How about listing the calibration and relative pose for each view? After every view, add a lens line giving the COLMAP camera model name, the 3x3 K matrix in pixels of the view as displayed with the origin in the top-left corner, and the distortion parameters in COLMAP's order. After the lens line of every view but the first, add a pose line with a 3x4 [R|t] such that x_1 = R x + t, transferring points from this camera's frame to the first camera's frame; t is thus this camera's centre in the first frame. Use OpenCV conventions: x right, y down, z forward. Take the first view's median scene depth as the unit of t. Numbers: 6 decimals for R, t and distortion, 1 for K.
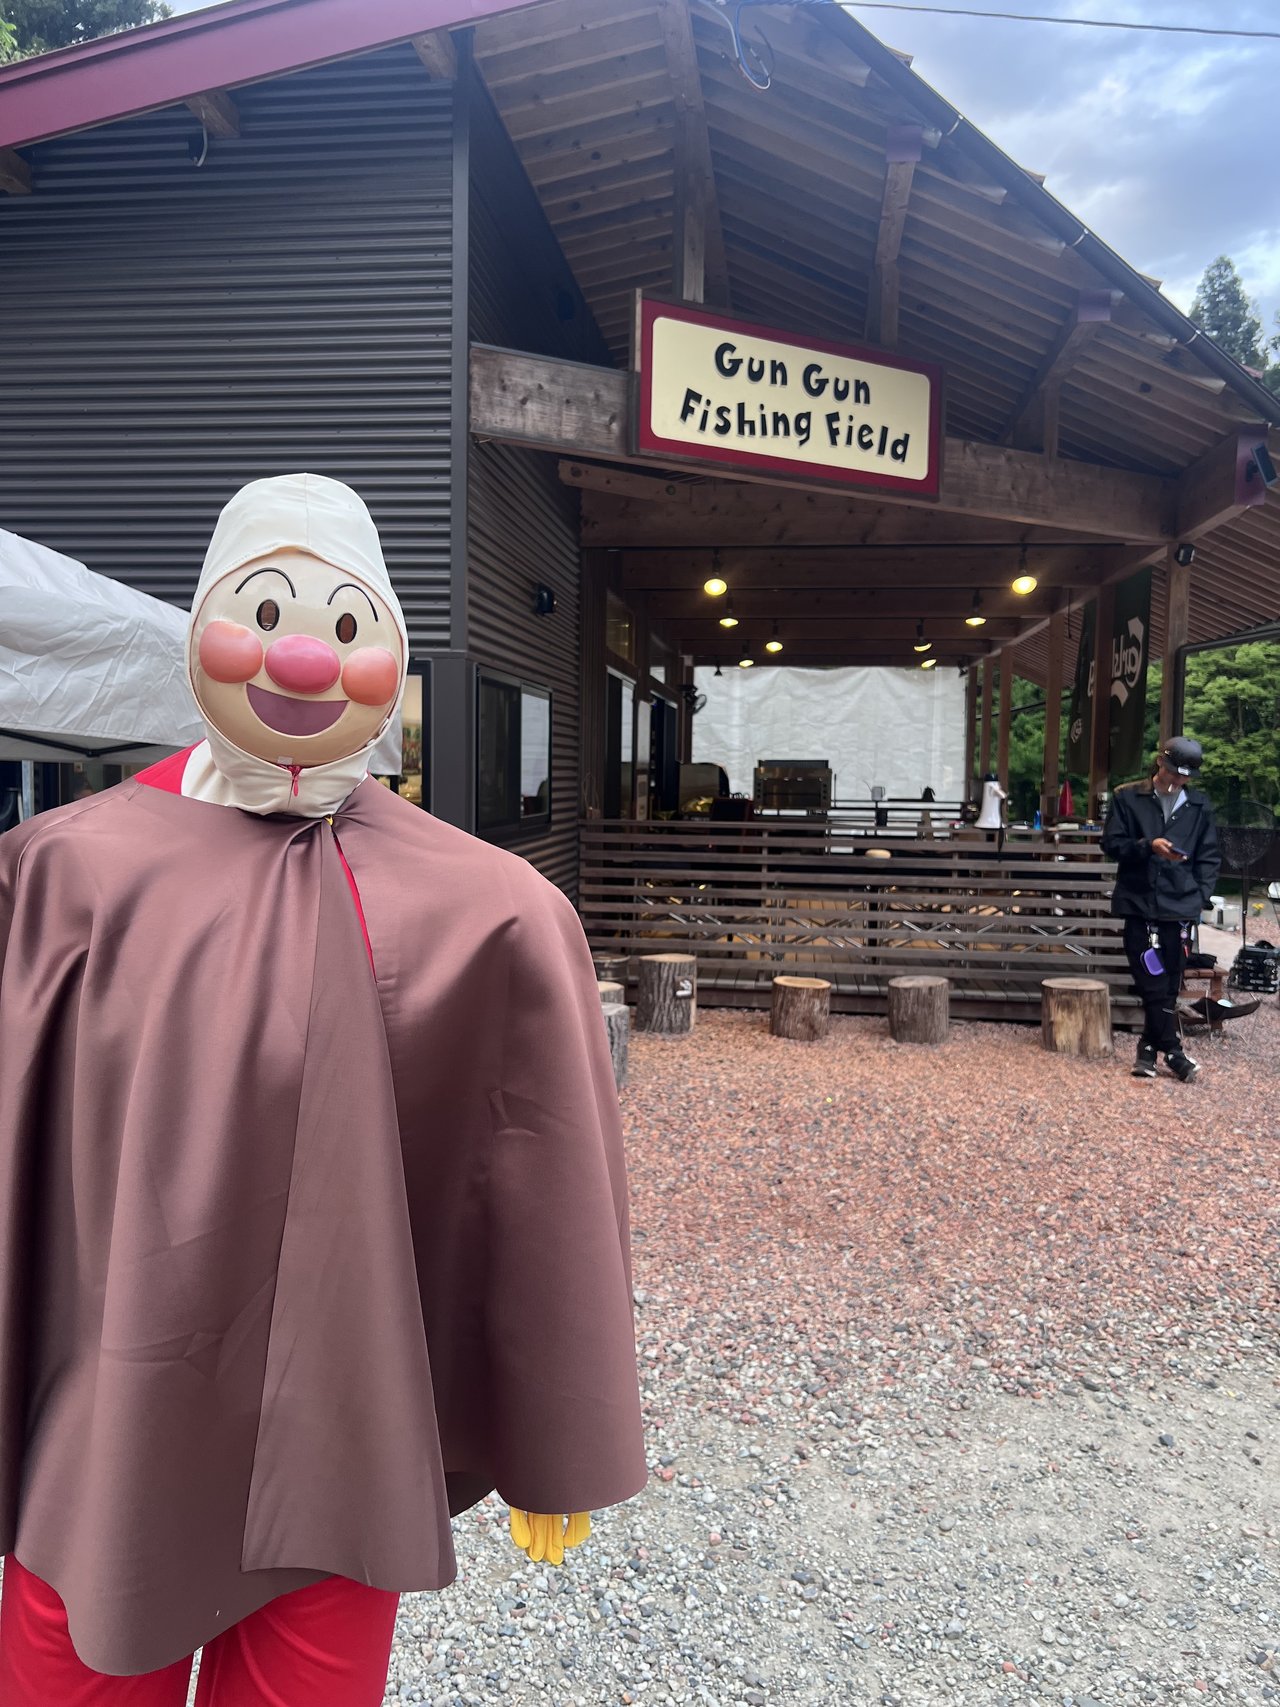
lens RADIAL K [[1282.4, 0, 641.0], [0, 1282.4, 856.2], [0, 0, 1]] dist [0.026062, -0.002281]
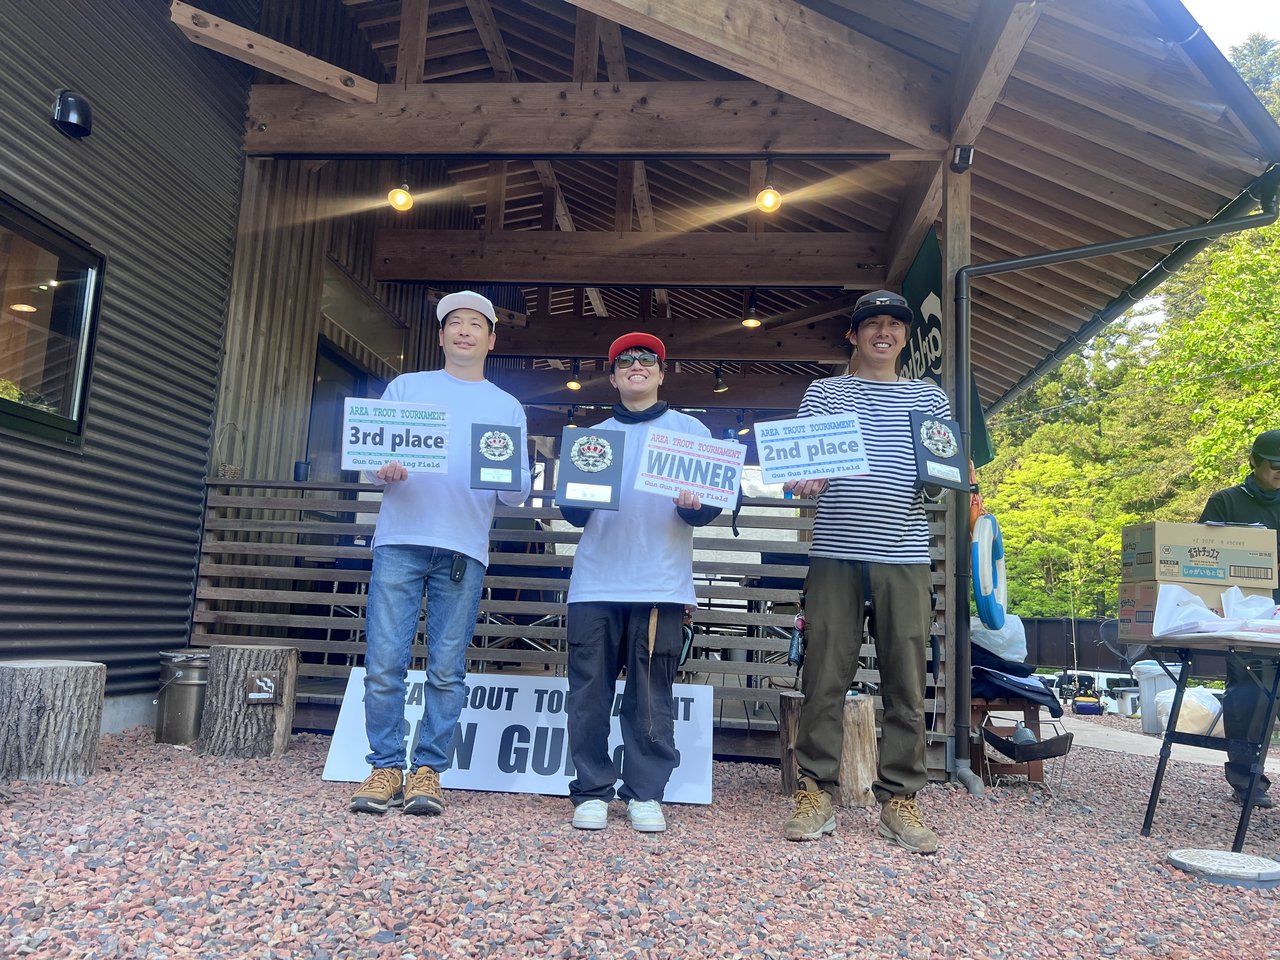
lens RADIAL K [[961.6, 0, 637.4], [0, 961.6, 478.3], [0, 0, 1]] dist [0.026062, -0.002281]
pose [[0.999031, 0.037181, 0.023547, 0.213445], [-0.030991, 0.974222, -0.223454, 0.101286], [-0.031249, 0.222508, 0.974430, 0.463497]]
